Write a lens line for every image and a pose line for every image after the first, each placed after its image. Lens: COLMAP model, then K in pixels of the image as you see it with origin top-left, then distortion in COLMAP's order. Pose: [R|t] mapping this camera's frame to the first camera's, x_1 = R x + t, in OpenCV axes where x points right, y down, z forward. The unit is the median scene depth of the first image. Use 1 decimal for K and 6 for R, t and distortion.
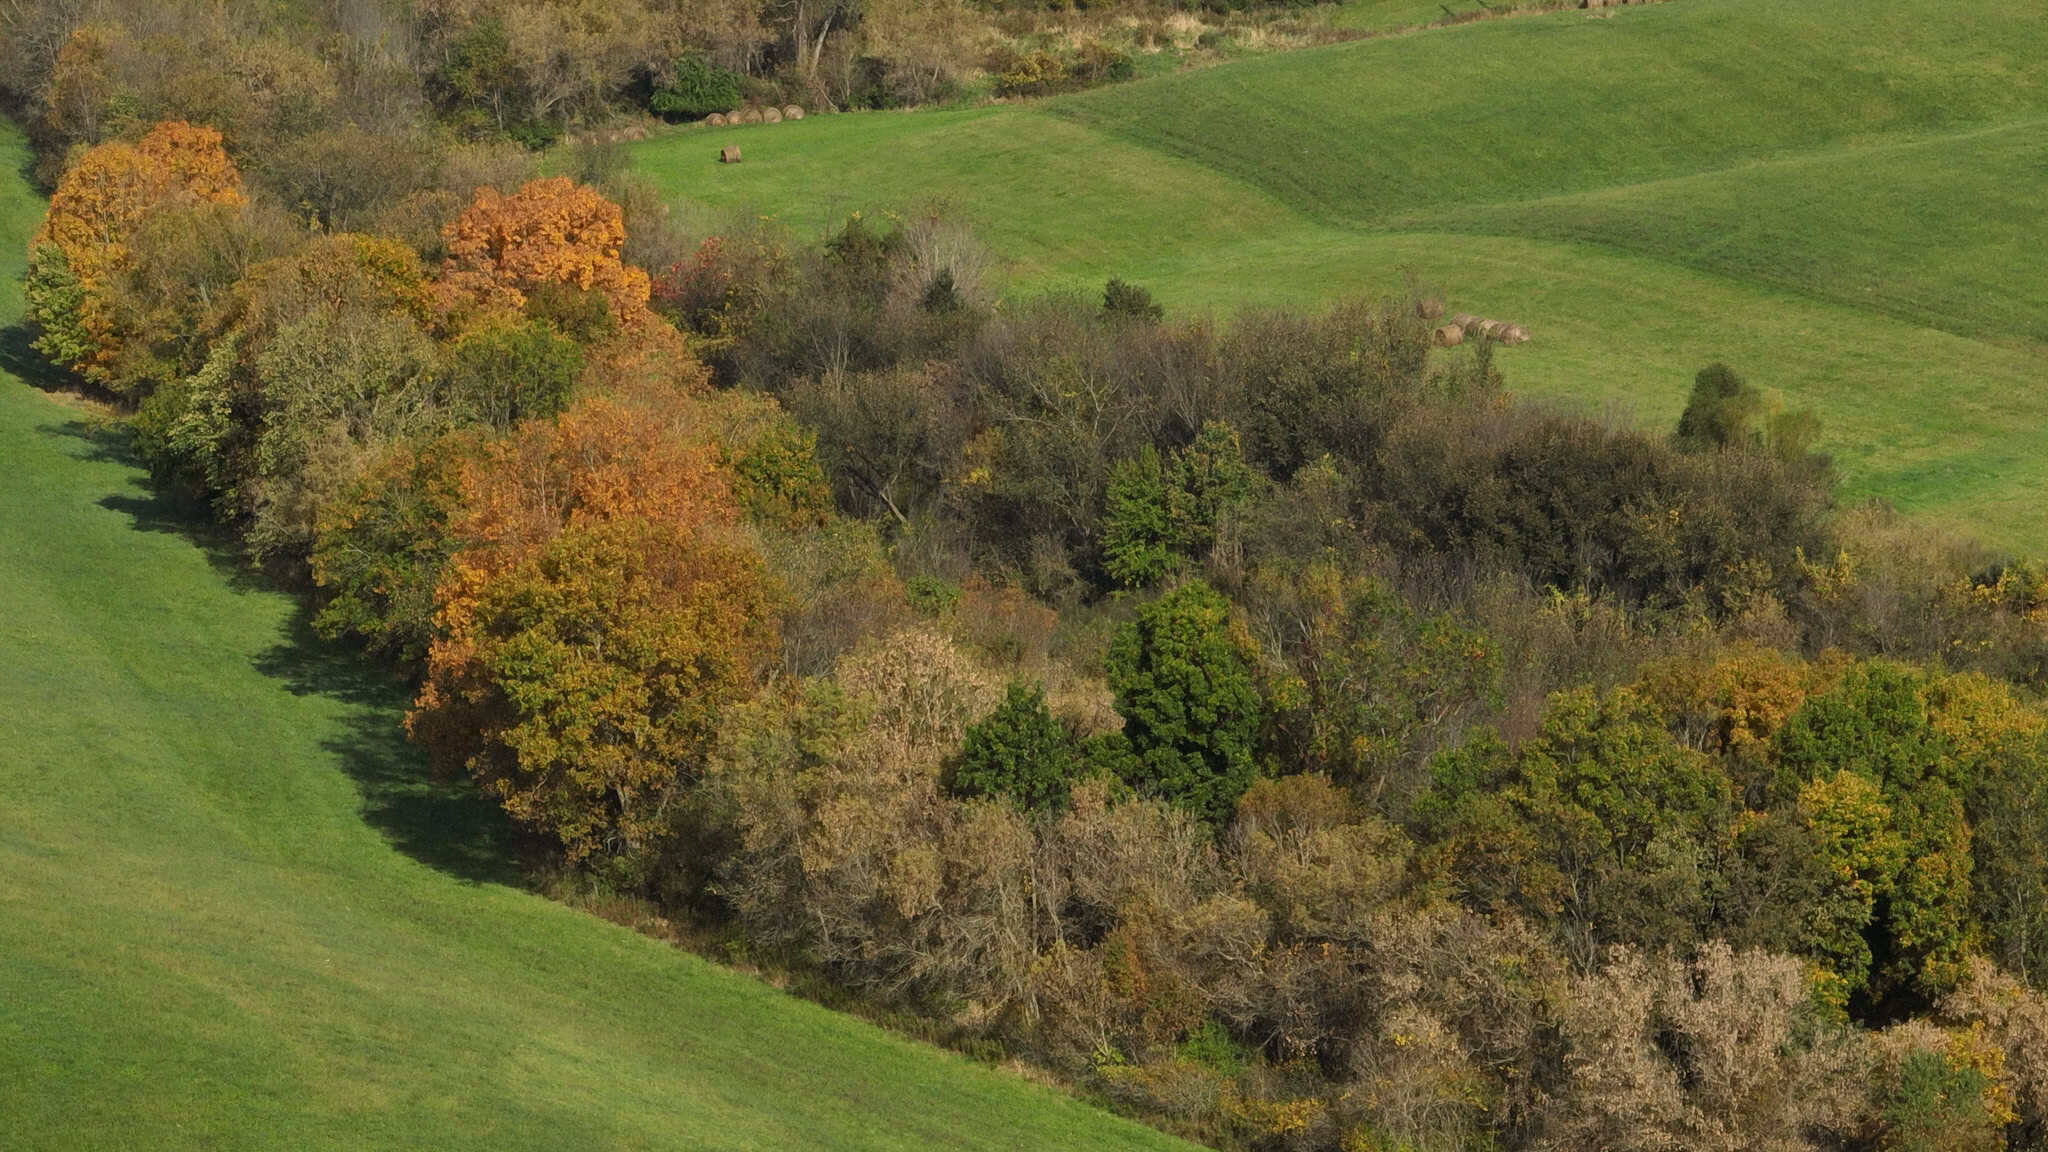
lens RADIAL K [[9642.1, 0, 1024.3], [0, 9642.1, 576.1], [0, 0, 1]] dist [-0.339236, 0.000000]
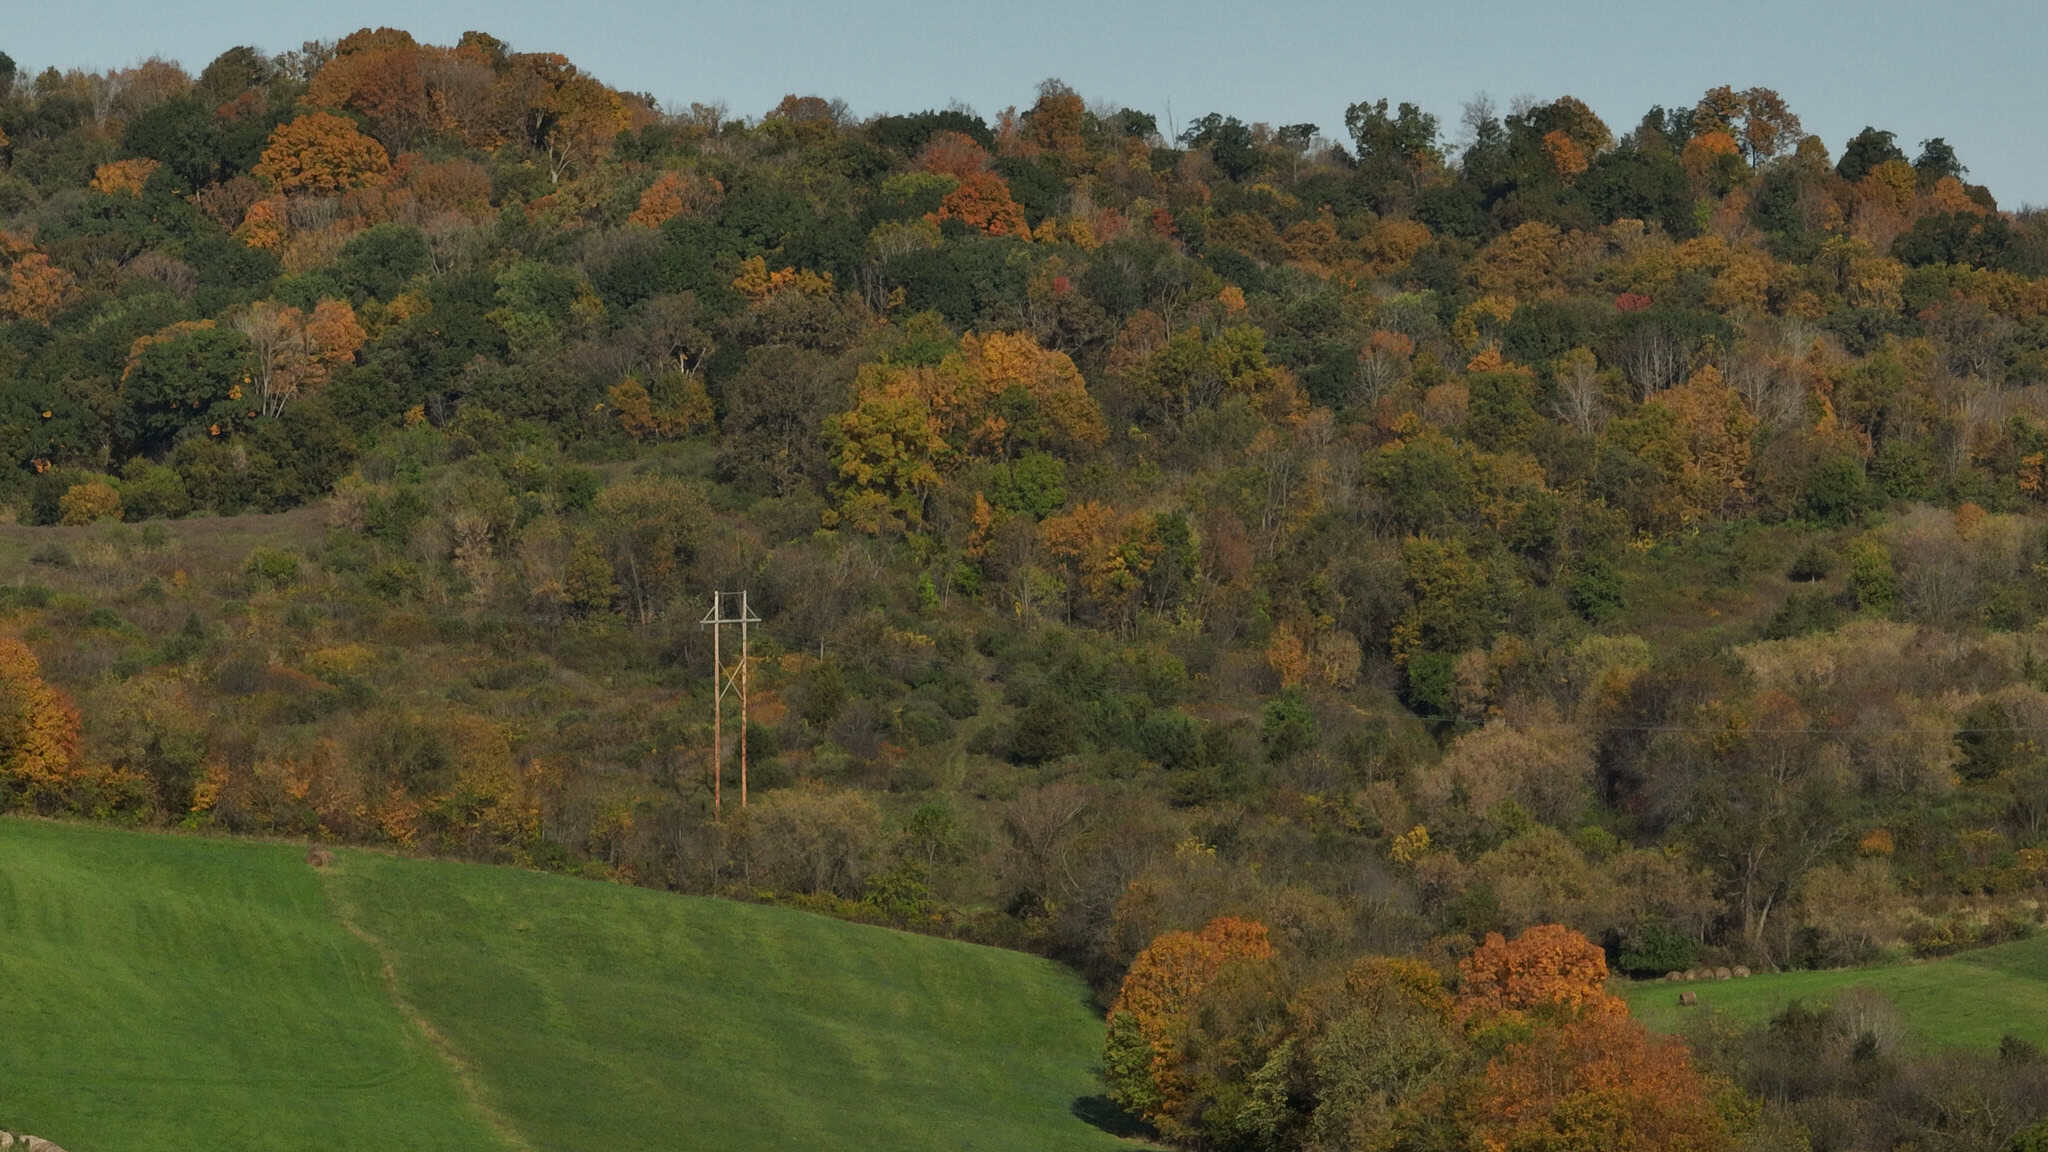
lens RADIAL K [[9642.1, 0, 1024.1], [0, 9642.1, 575.7], [0, 0, 1]] dist [-0.339236, 0.000000]
pose [[0.995284, 0.002742, -0.096967, 0.002942], [-0.014750, 0.992255, -0.123340, 0.060190], [0.095878, 0.124189, 0.987616, -0.200623]]
